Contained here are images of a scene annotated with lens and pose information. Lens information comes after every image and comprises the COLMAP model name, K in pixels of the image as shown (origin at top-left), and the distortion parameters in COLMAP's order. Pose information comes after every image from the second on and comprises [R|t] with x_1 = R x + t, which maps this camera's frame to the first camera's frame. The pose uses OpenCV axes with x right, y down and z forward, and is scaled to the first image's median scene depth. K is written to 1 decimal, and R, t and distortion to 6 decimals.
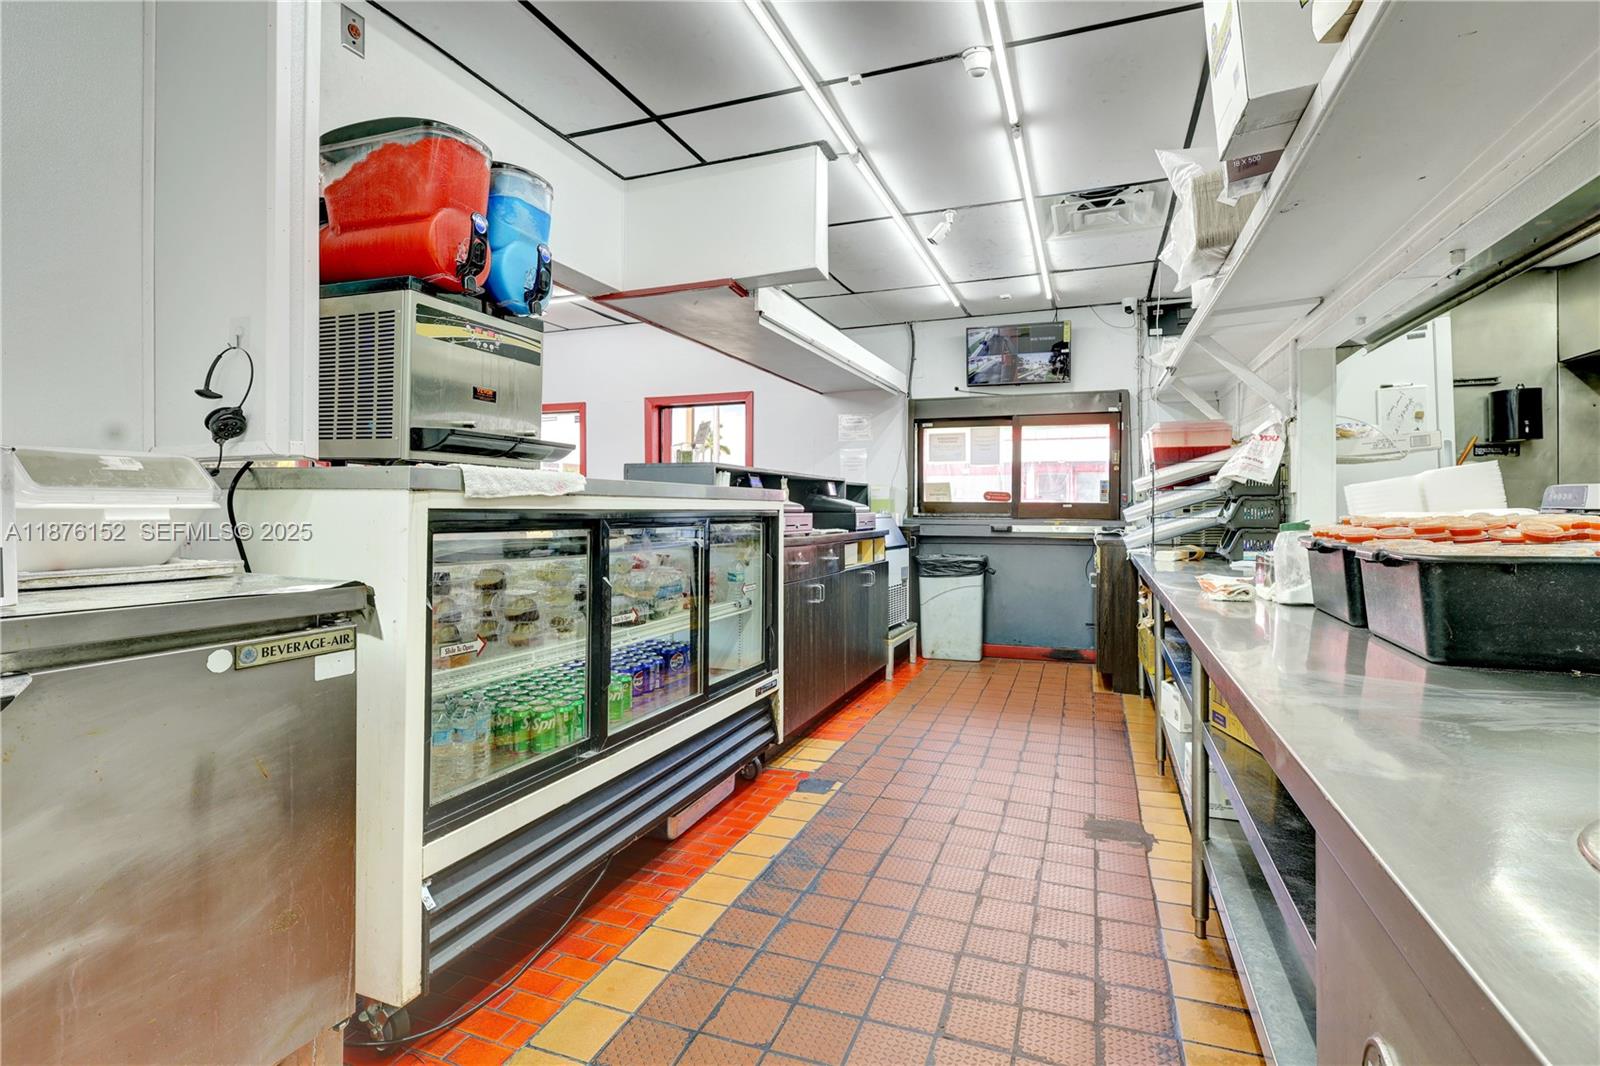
lens RADIAL K [[759.5, 0, 806.1], [0, 759.5, 504.4], [0, 0, 1]] dist [-0.003635, -0.000180]
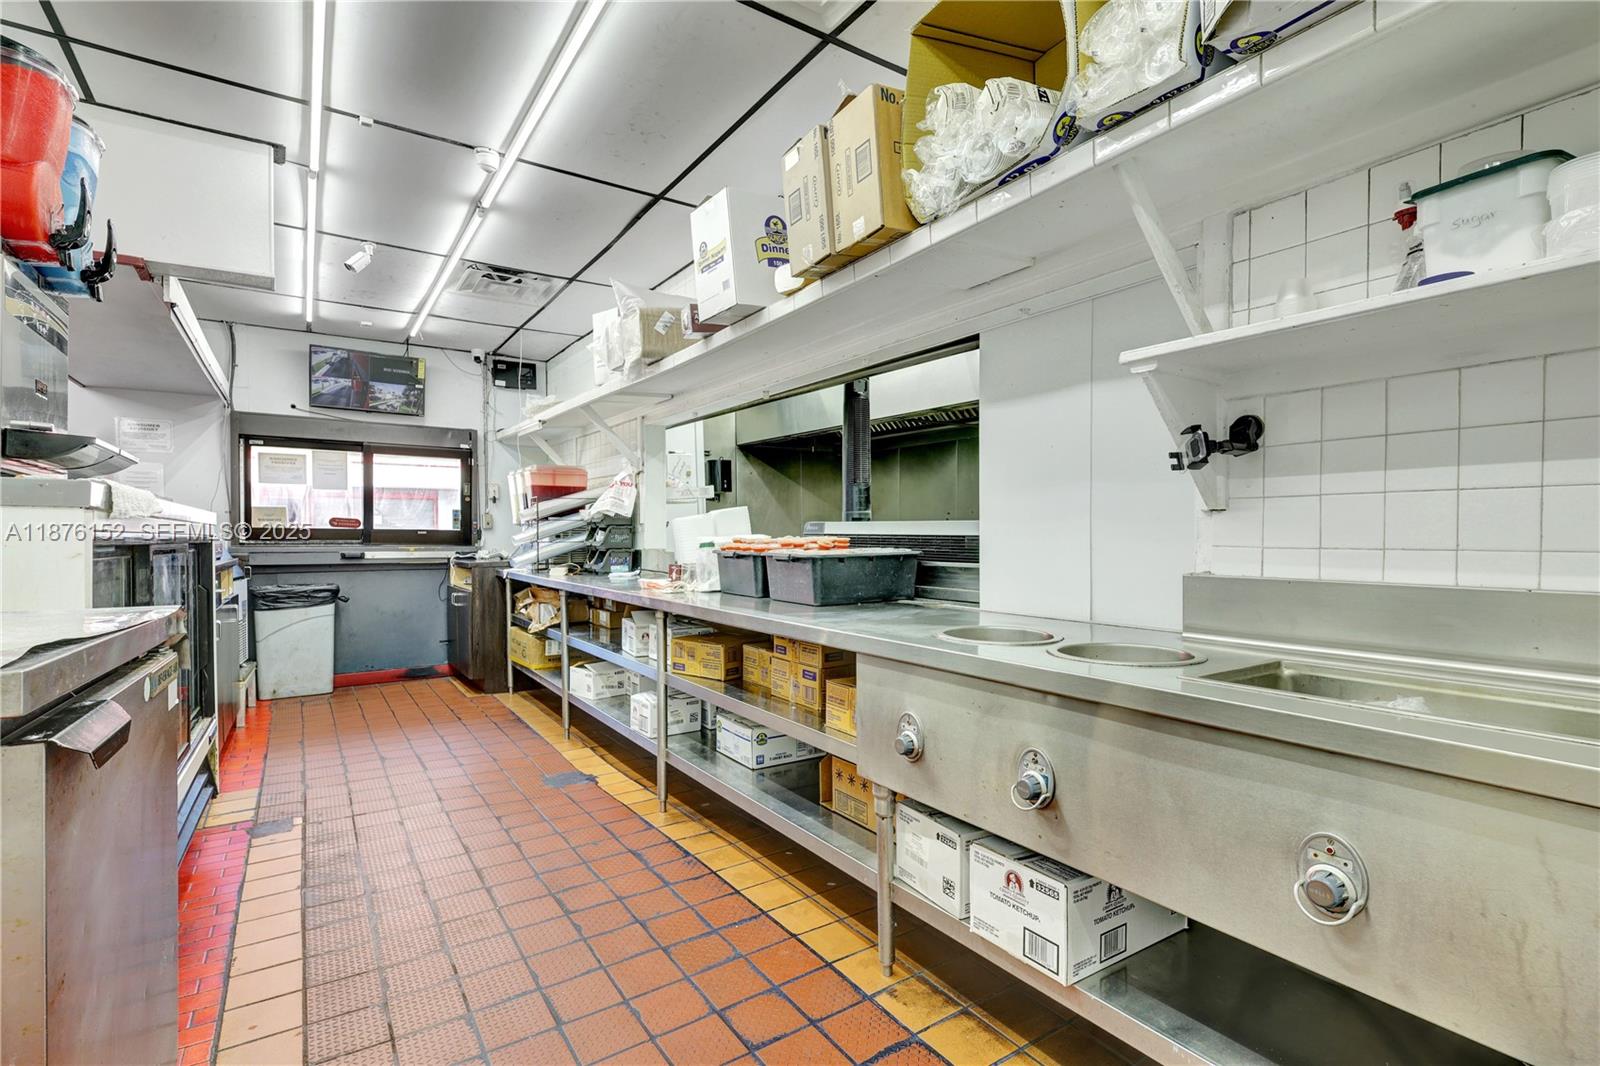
lens RADIAL K [[737.5, 0, 800.0], [0, 737.5, 533.0], [0, 0, 1]] dist [-0.001091, 0.000210]
pose [[0.584551, 0.002749, 0.811353, -0.185867], [-0.003386, 0.999994, -0.000948, 0.001731], [-0.811350, -0.002192, 0.584556, -0.034647]]
